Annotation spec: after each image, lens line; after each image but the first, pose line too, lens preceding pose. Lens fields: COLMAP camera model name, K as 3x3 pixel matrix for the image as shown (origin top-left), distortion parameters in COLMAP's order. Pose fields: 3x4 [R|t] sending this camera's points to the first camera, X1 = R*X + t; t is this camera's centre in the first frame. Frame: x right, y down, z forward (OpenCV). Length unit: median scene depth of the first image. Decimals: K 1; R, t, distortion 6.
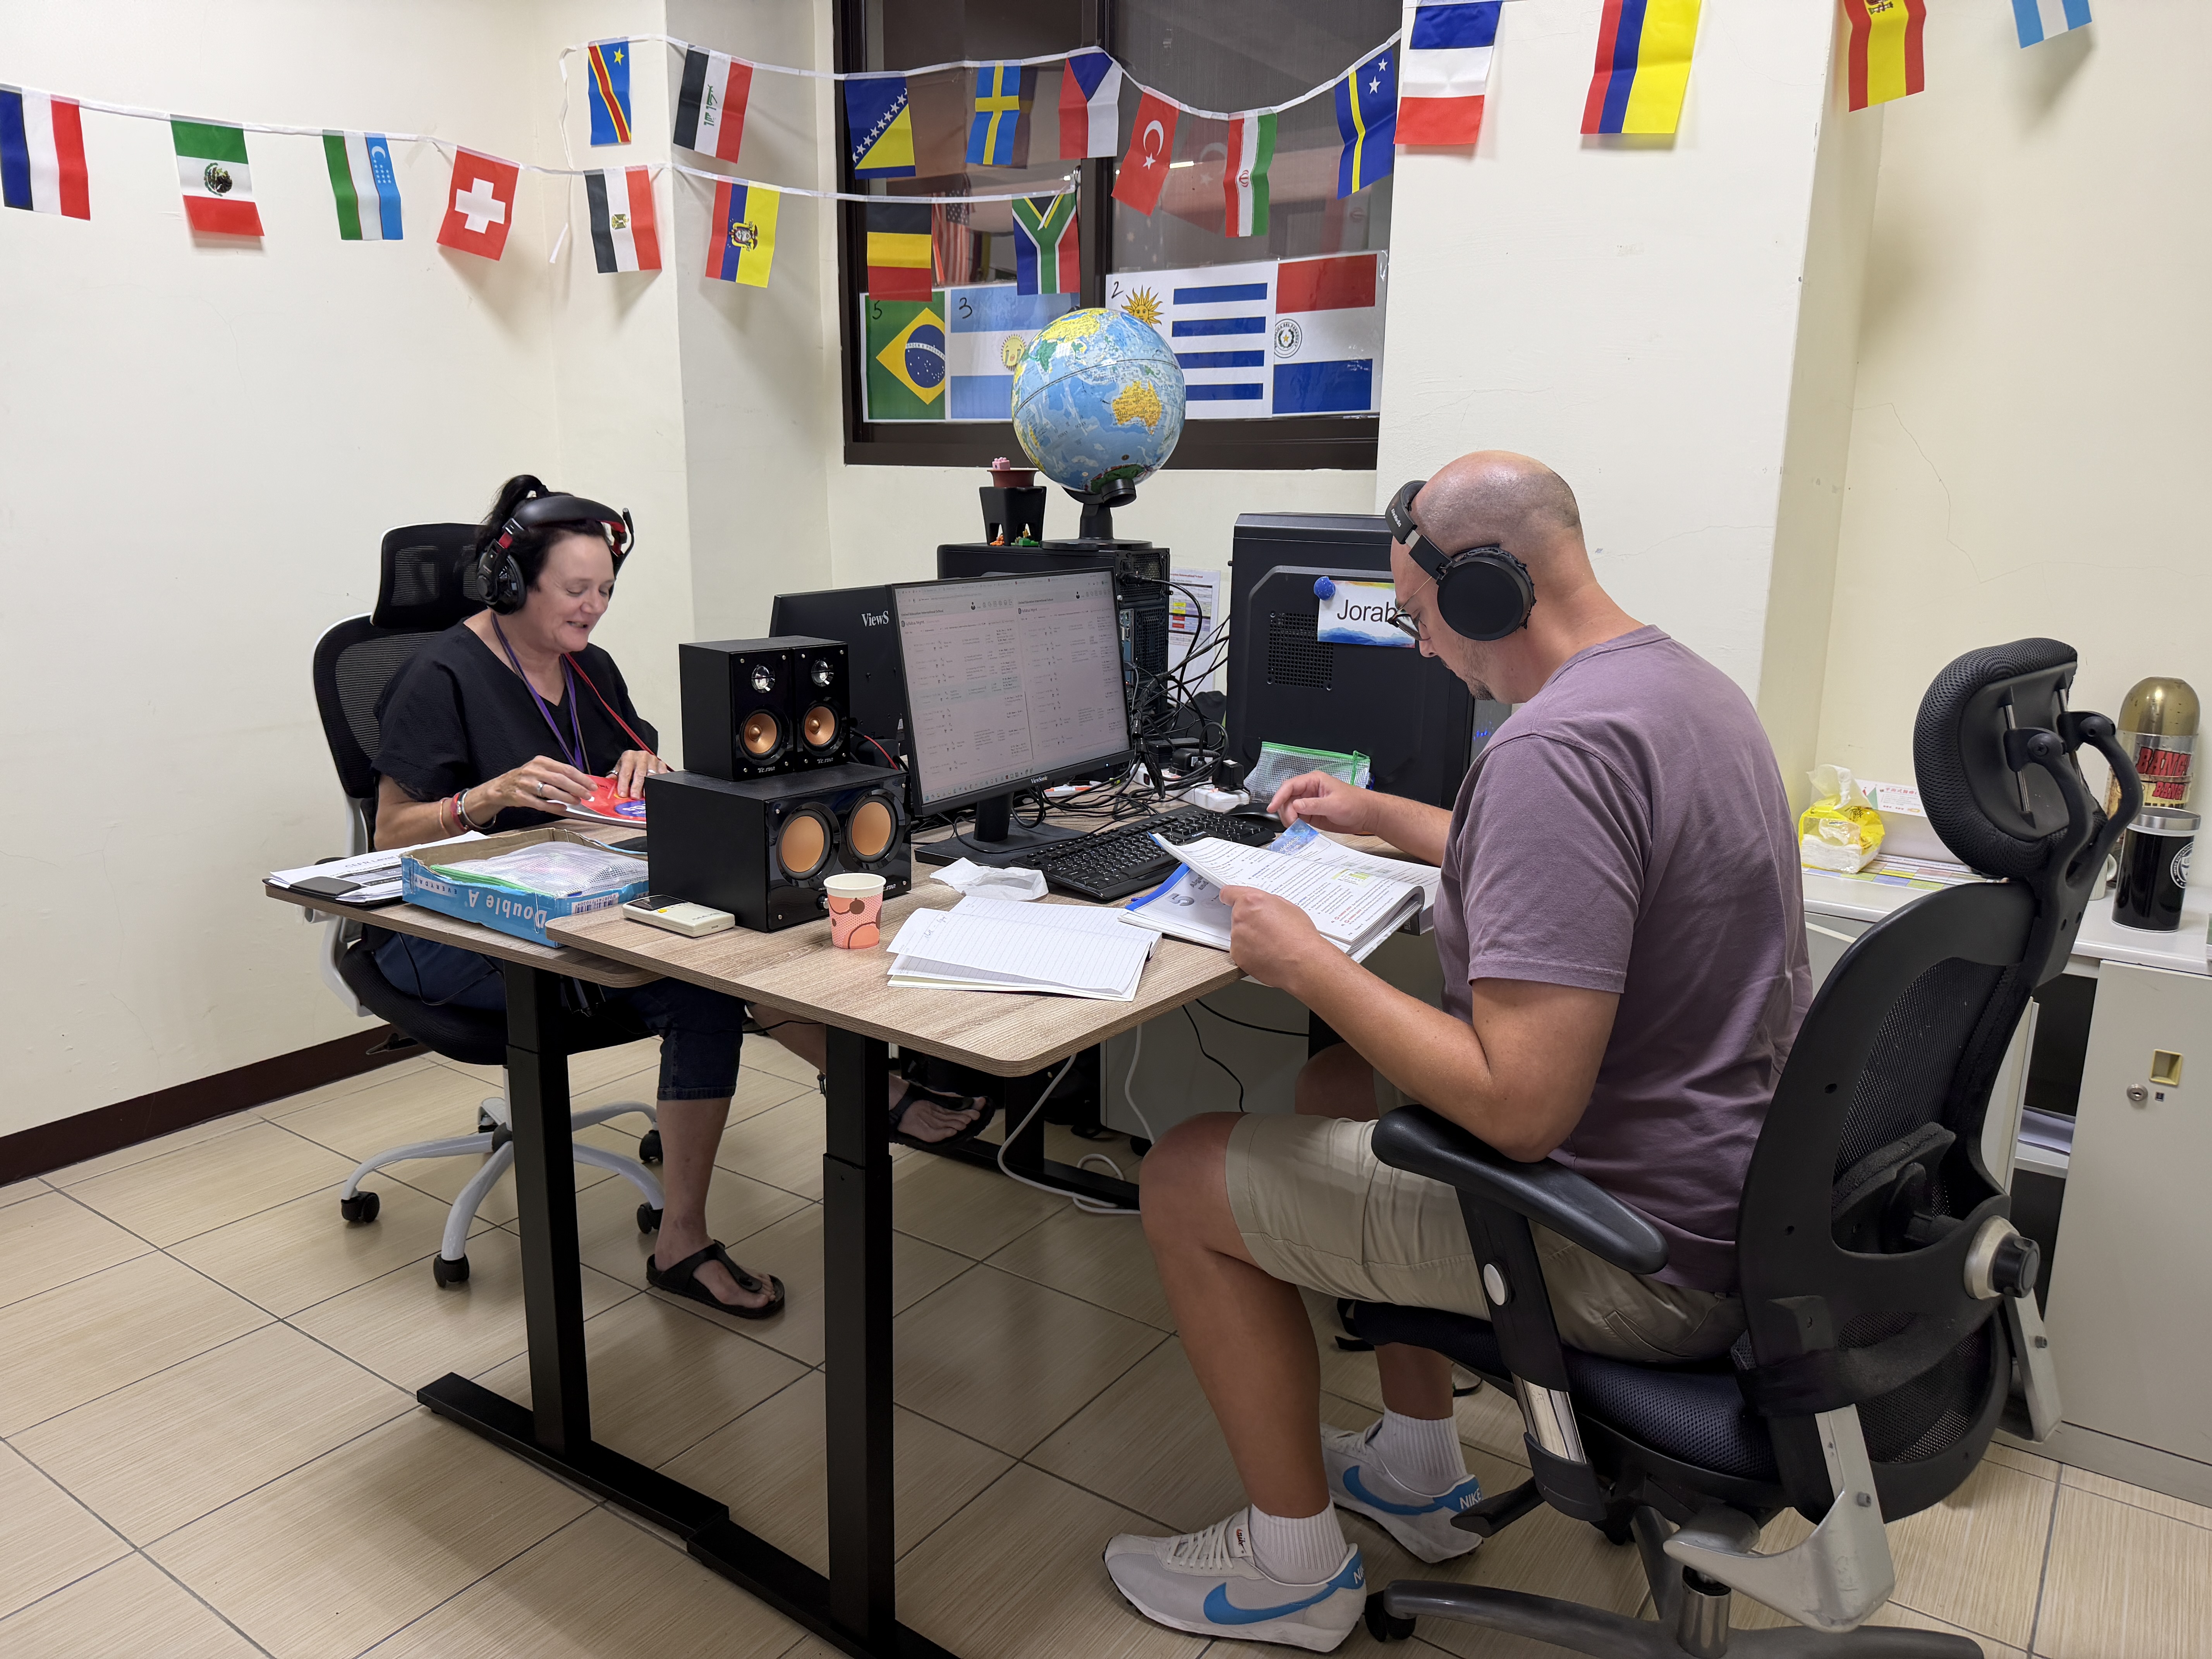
lens RADIAL K [[1565.8, 0, 1104.5], [0, 1565.8, 831.2], [0, 0, 1]] dist [0.011066, 0.001304]
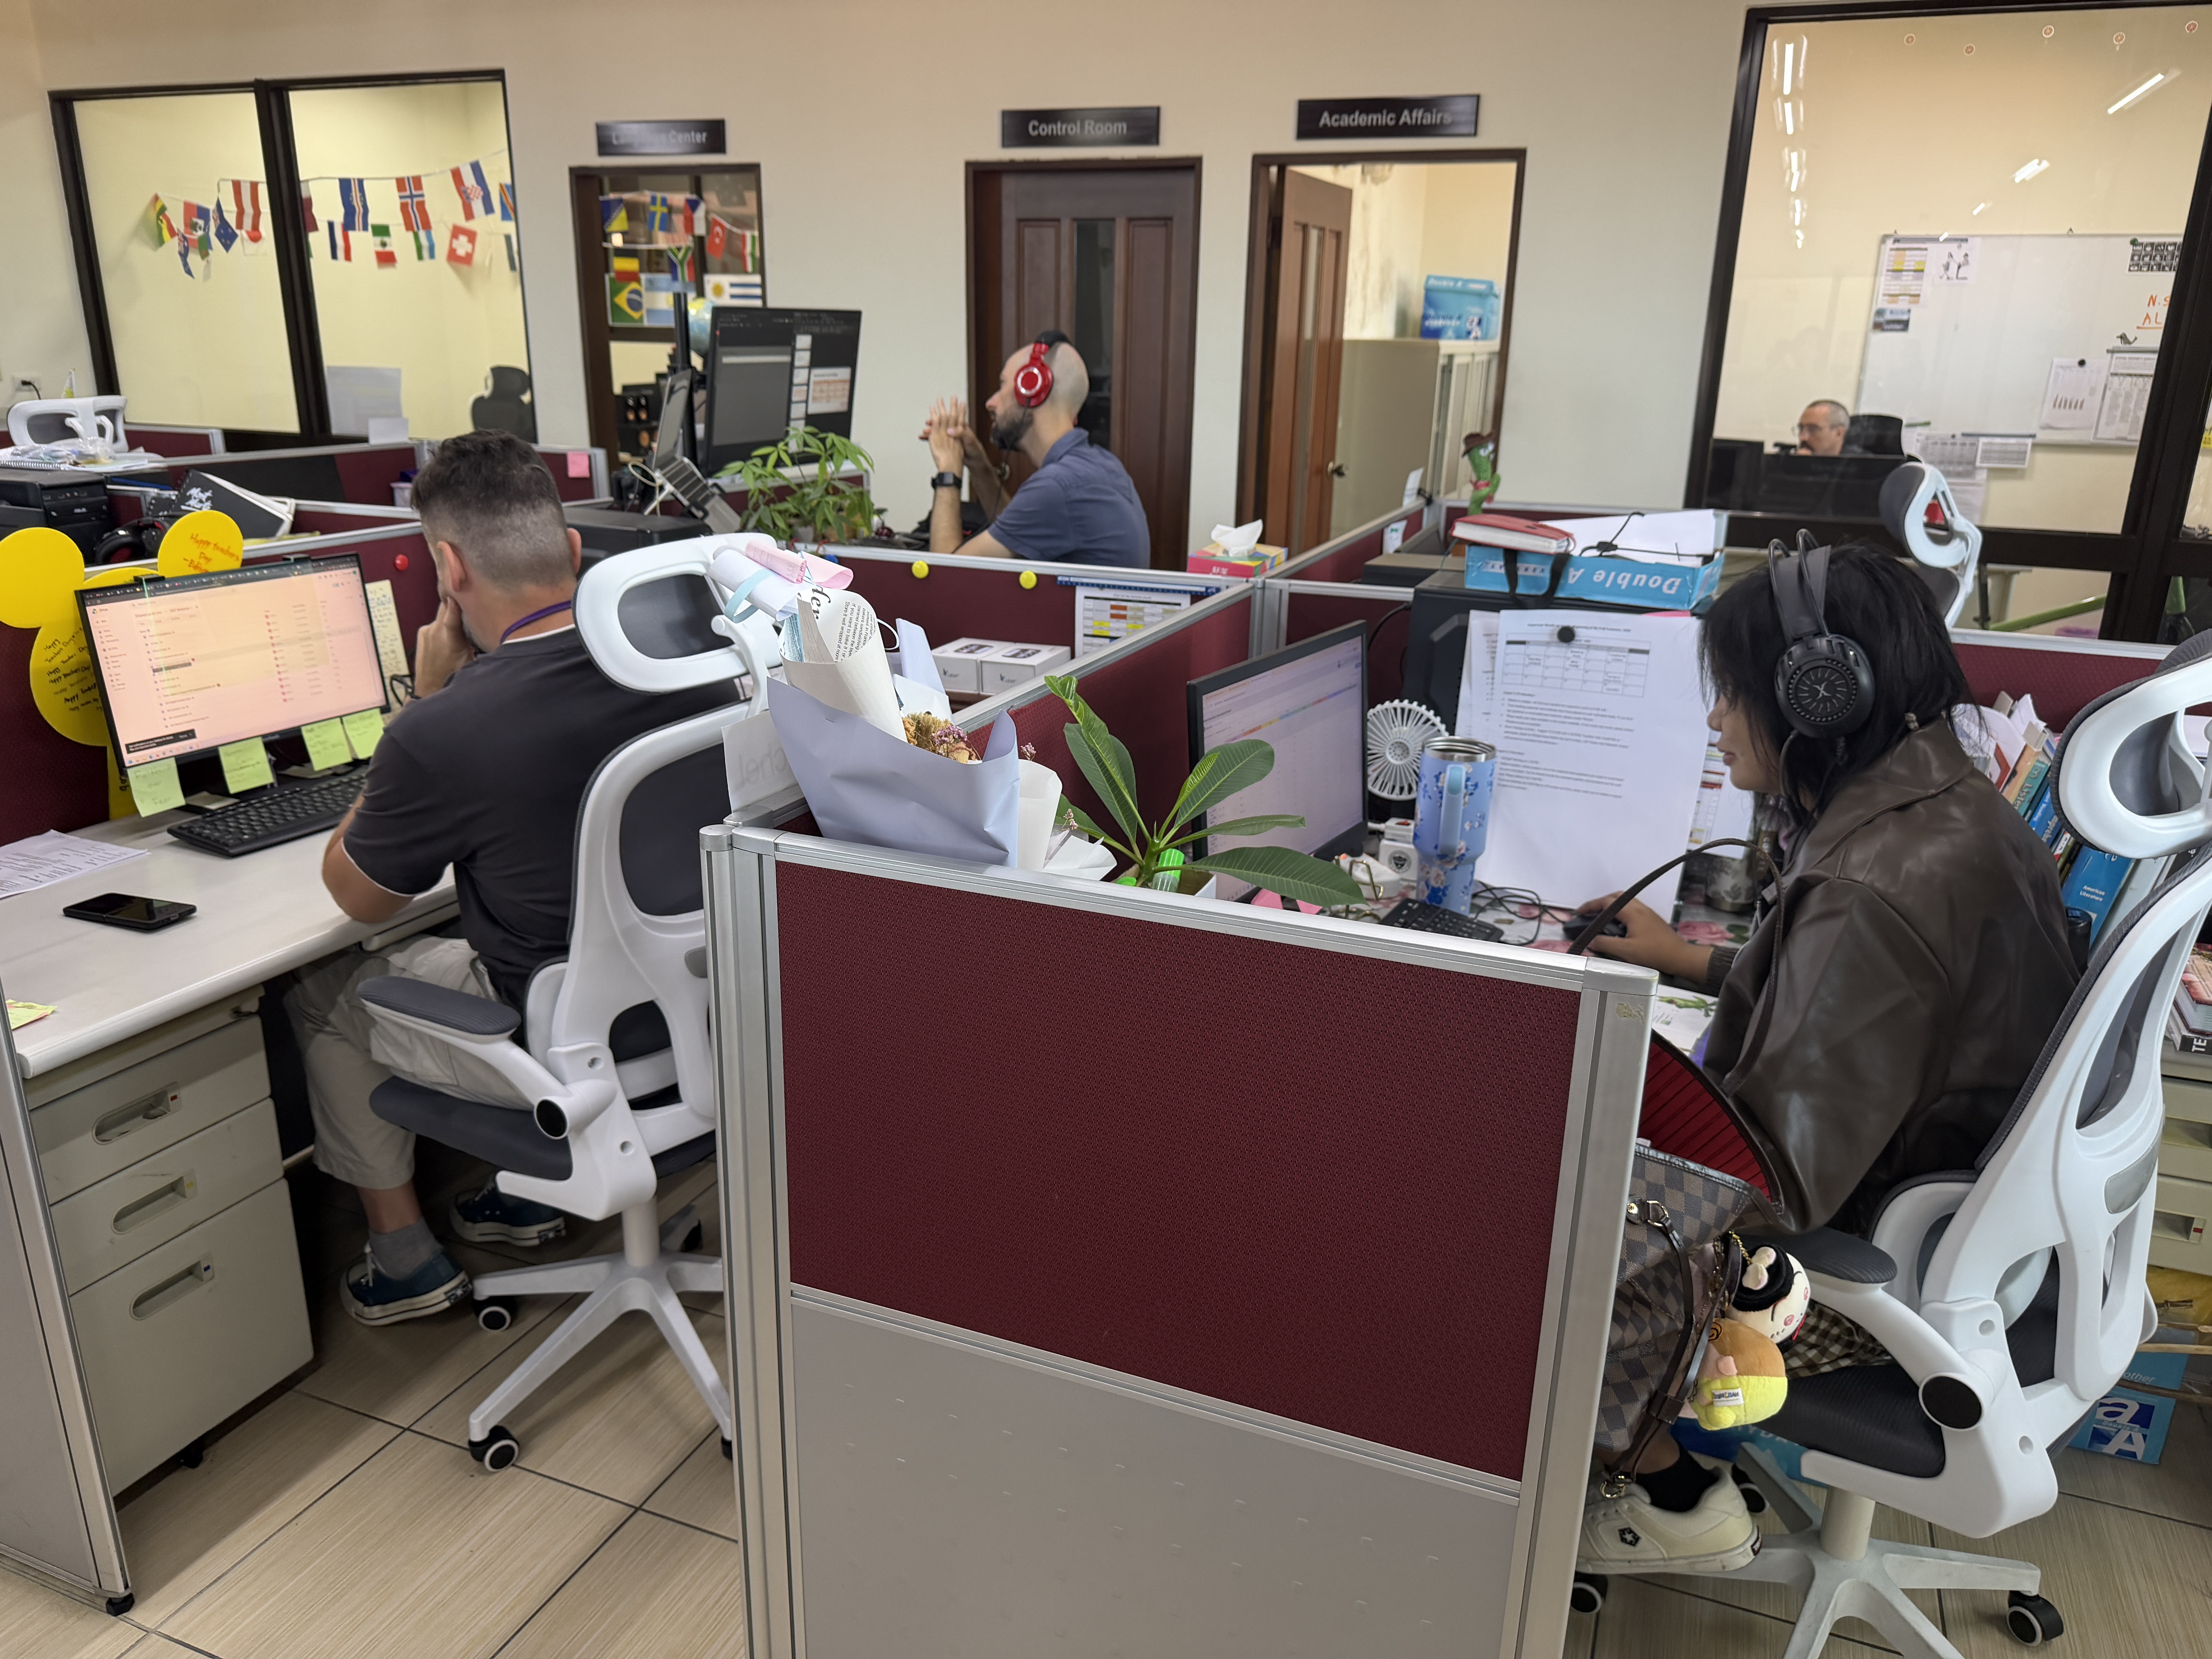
lens RADIAL K [[1565.8, 0, 1113.3], [0, 1565.8, 828.8], [0, 0, 1]] dist [0.011066, 0.001304]
pose [[0.972681, -0.066179, 0.222515, 0.022440], [0.045541, 0.994277, 0.096638, 0.387772], [-0.227637, -0.083865, 0.970128, -1.955383]]
